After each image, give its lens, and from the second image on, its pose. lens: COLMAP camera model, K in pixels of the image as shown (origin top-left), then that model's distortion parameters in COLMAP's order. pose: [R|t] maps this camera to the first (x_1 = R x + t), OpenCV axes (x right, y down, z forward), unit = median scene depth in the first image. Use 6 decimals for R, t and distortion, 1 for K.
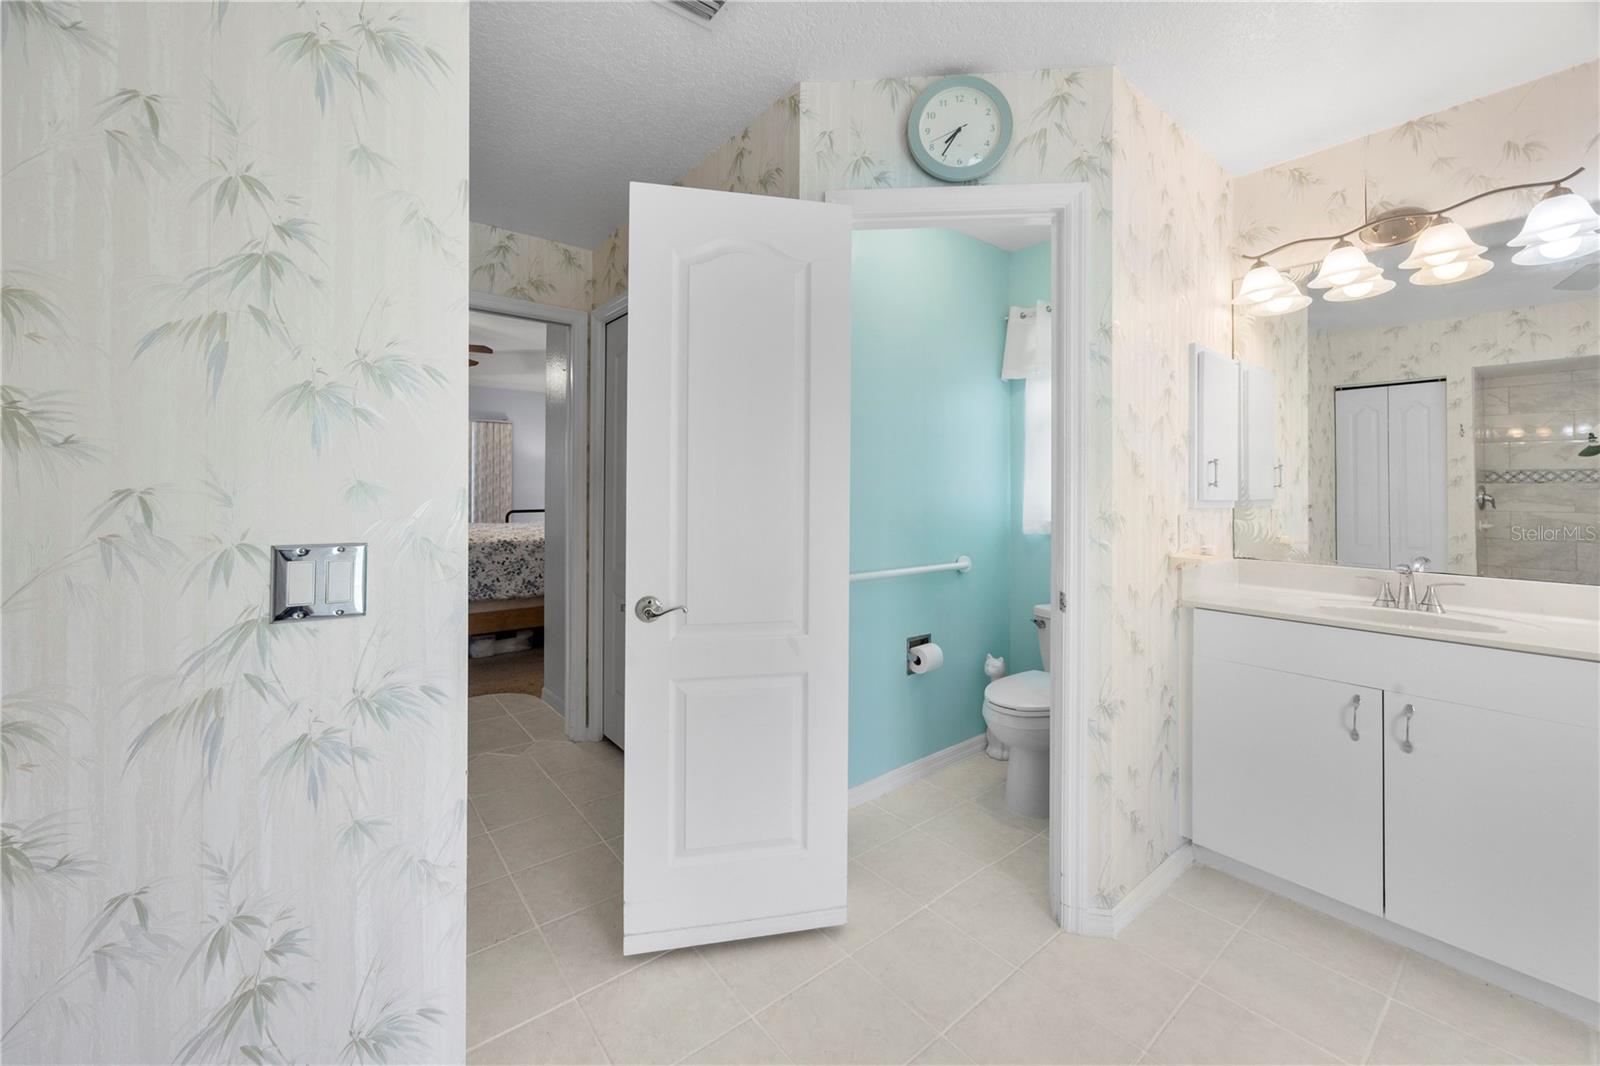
lens RADIAL K [[626.1, 0, 797.4], [0, 626.1, 485.4], [0, 0, 1]] dist [-0.001116, 0.000050]
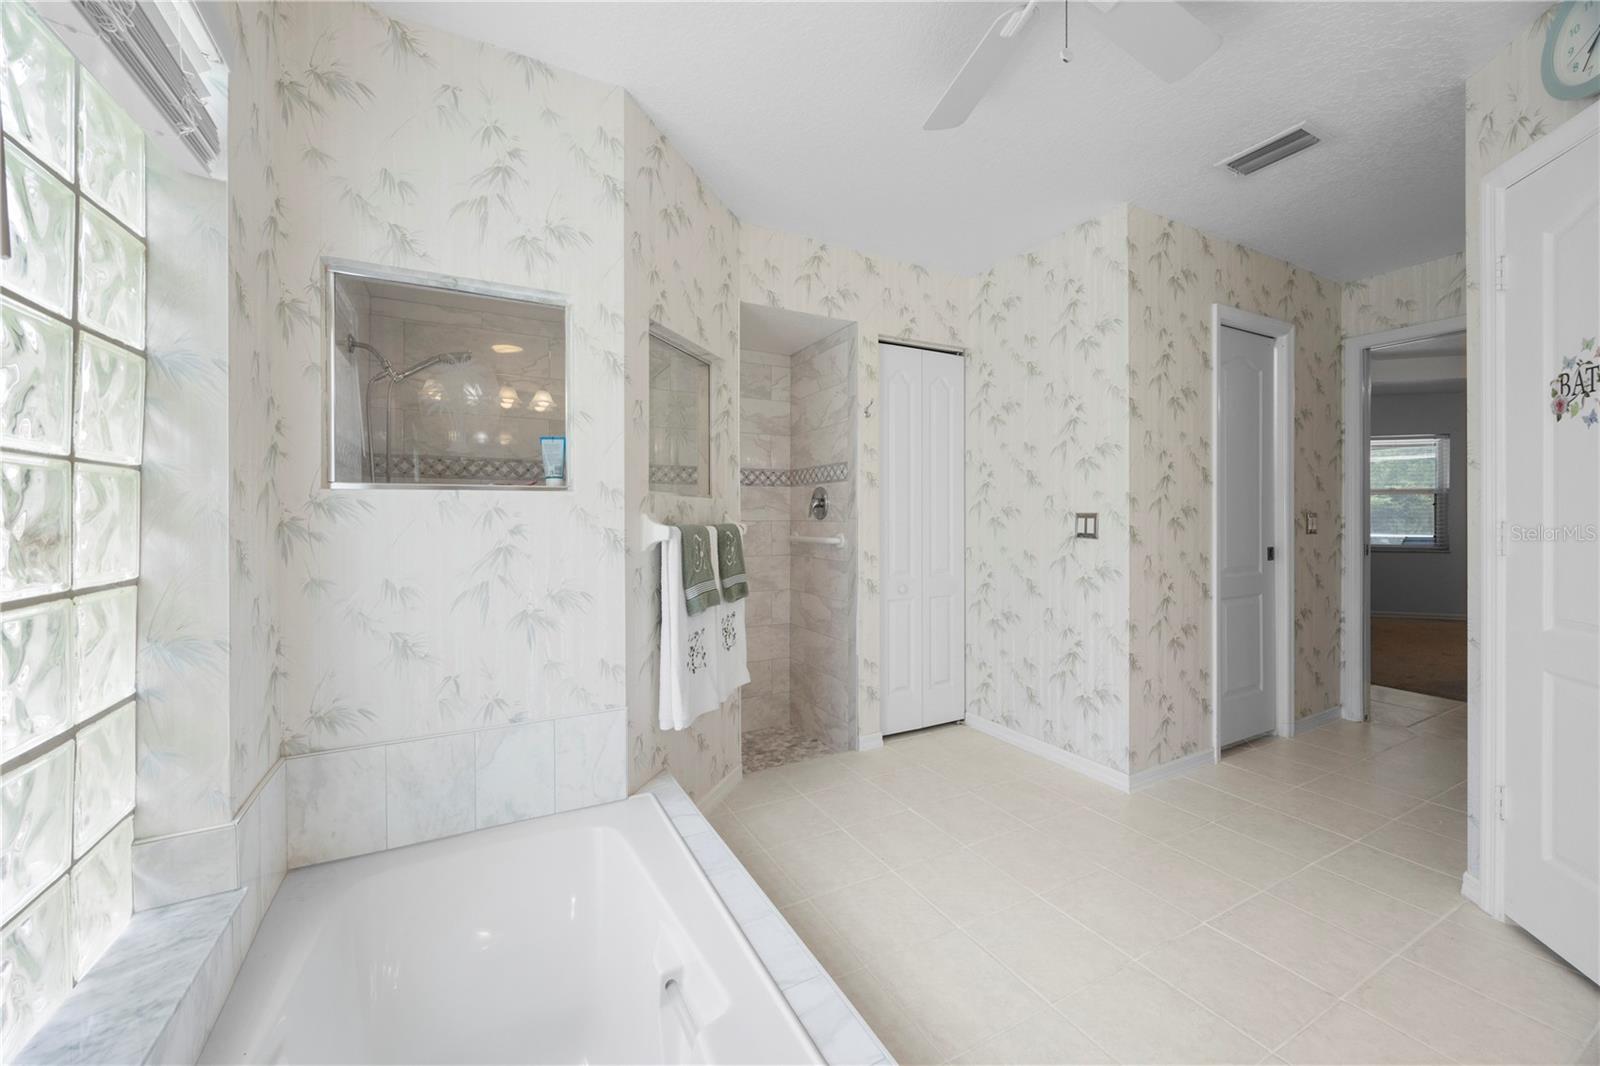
lens RADIAL K [[621.7, 0, 795.5], [0, 621.7, 519.3], [0, 0, 1]] dist [0.001222, 0.000108]
pose [[-0.195338, -0.000175, -0.980736, 2.393923], [0.009427, 0.999953, -0.002056, 0.120333], [0.980691, -0.009647, -0.195328, 0.237889]]
